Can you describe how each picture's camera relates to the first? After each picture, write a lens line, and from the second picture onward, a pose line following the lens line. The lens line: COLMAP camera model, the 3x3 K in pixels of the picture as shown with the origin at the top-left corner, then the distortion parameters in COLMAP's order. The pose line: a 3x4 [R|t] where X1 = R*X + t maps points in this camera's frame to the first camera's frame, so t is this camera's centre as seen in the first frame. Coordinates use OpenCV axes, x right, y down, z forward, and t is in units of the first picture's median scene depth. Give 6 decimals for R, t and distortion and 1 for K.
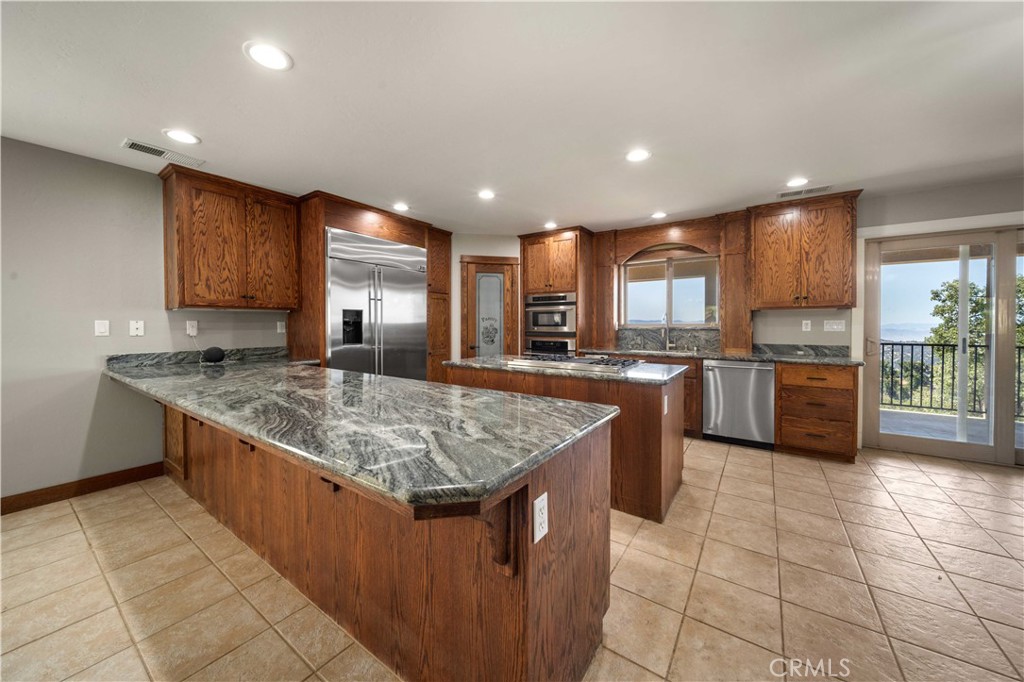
lens RADIAL K [[357.2, 0, 512.2], [0, 357.2, 330.9], [0, 0, 1]] dist [0.000747, 0.000066]
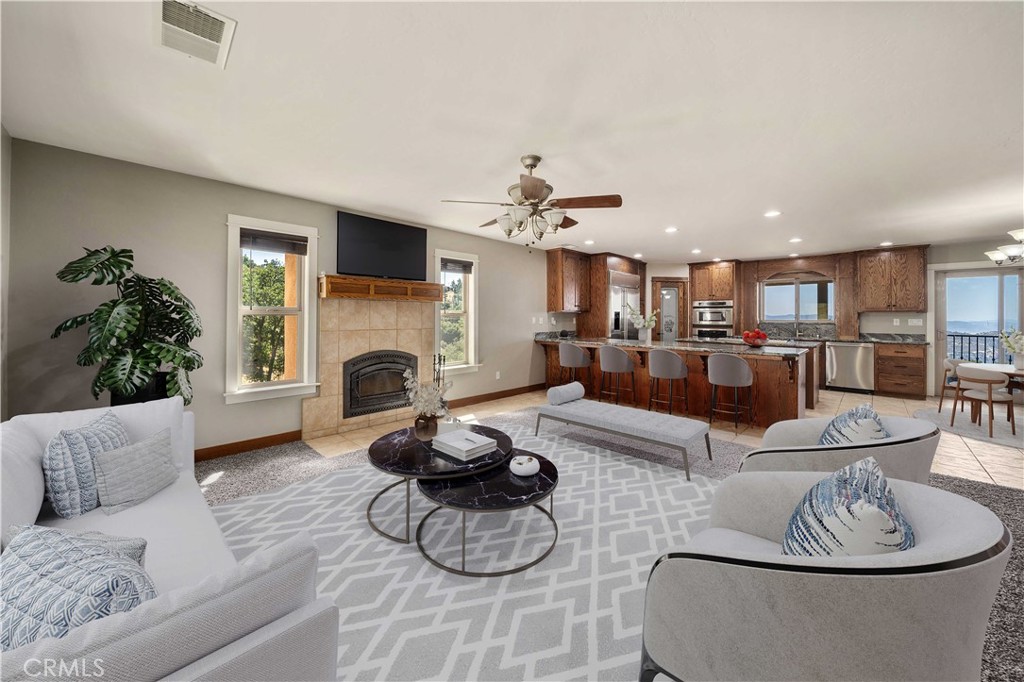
lens RADIAL K [[358.9, 0, 511.7], [0, 358.9, 317.8], [0, 0, 1]] dist [-0.004080, -0.000178]
pose [[0.984747, 0.006022, -0.173889, -0.645105], [-0.009370, 0.999786, -0.018438, 0.013081], [0.173741, 0.019786, 0.984593, -0.942504]]
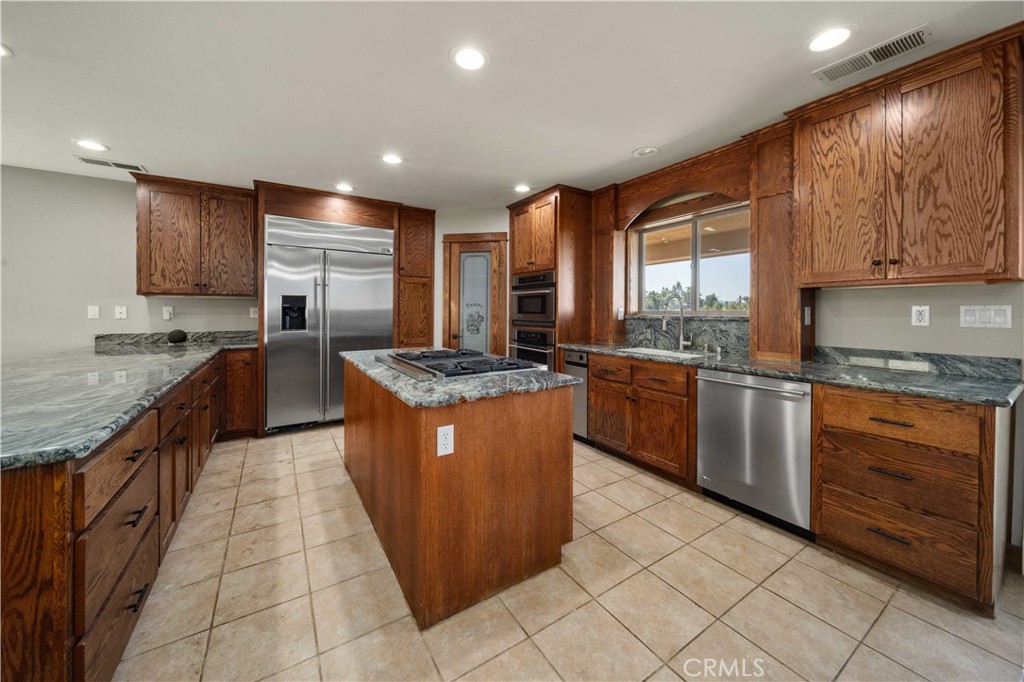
lens RADIAL K [[364.4, 0, 507.9], [0, 364.4, 313.8], [0, 0, 1]] dist [0.000170, -0.000077]
pose [[0.922796, 0.007188, -0.385222, 0.482016], [-0.012125, 0.999873, -0.010388, -0.004842], [0.385098, 0.014257, 0.922766, 0.281919]]
